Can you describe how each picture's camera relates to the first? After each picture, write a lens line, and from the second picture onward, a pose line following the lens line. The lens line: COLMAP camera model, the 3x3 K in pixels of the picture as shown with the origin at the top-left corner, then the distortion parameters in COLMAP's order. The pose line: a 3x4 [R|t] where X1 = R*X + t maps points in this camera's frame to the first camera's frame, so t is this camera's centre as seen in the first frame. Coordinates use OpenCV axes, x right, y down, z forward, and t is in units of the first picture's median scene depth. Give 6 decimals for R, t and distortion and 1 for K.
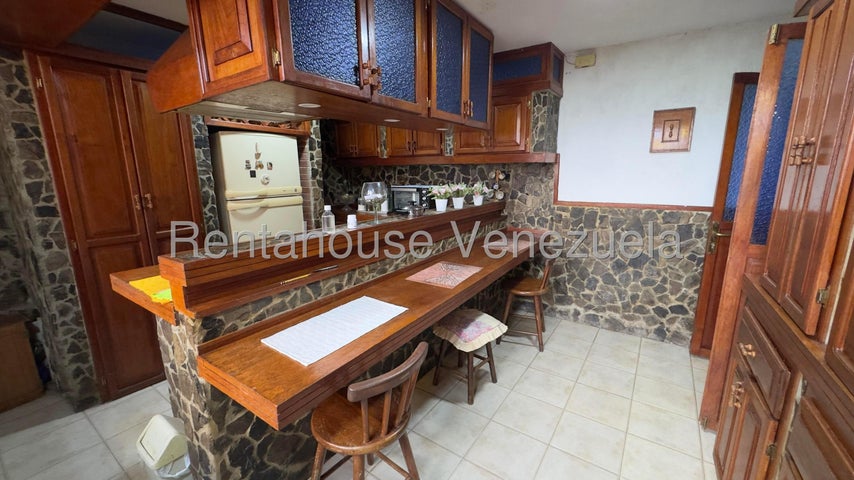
lens RADIAL K [[343.3, 0, 427.0], [0, 343.3, 240.0], [0, 0, 1]] dist [-0.000053, 0.000096]
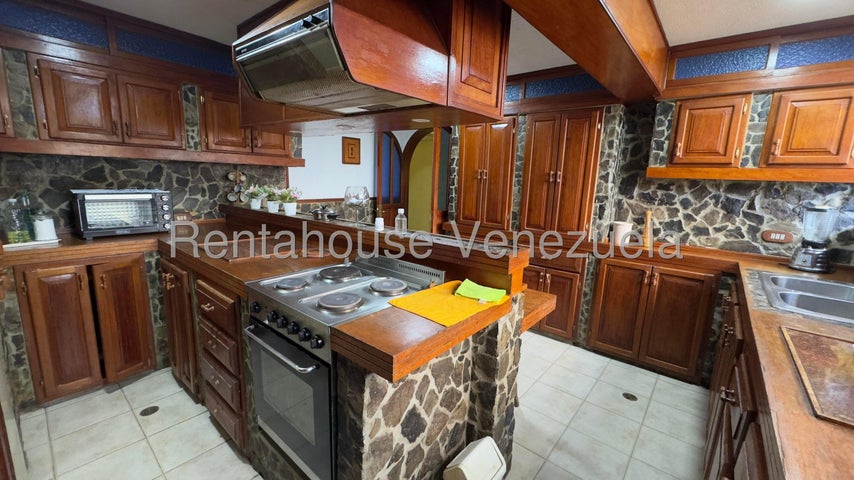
lens RADIAL K [[343.3, 0, 427.0], [0, 343.3, 240.0], [0, 0, 1]] dist [-0.000053, 0.000096]
pose [[0.099476, -0.168321, 0.980700, -0.802654], [0.161764, 0.975213, 0.150971, -0.092045], [-0.981803, 0.143624, 0.124238, 0.475802]]
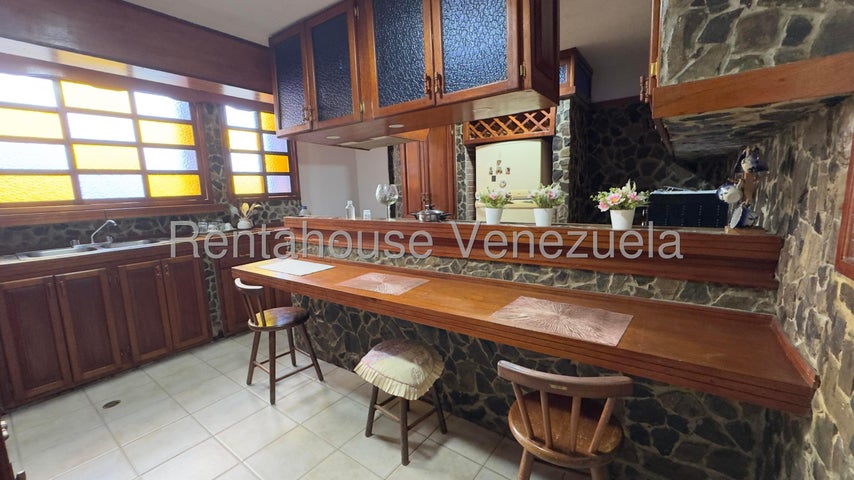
lens RADIAL K [[343.3, 0, 427.0], [0, 343.3, 240.0], [0, 0, 1]] dist [-0.000053, 0.000096]
pose [[-0.039584, 0.153663, -0.987330, 0.692675], [-0.167661, 0.973074, 0.158166, -0.132909], [0.985050, 0.171797, -0.012755, 0.814072]]
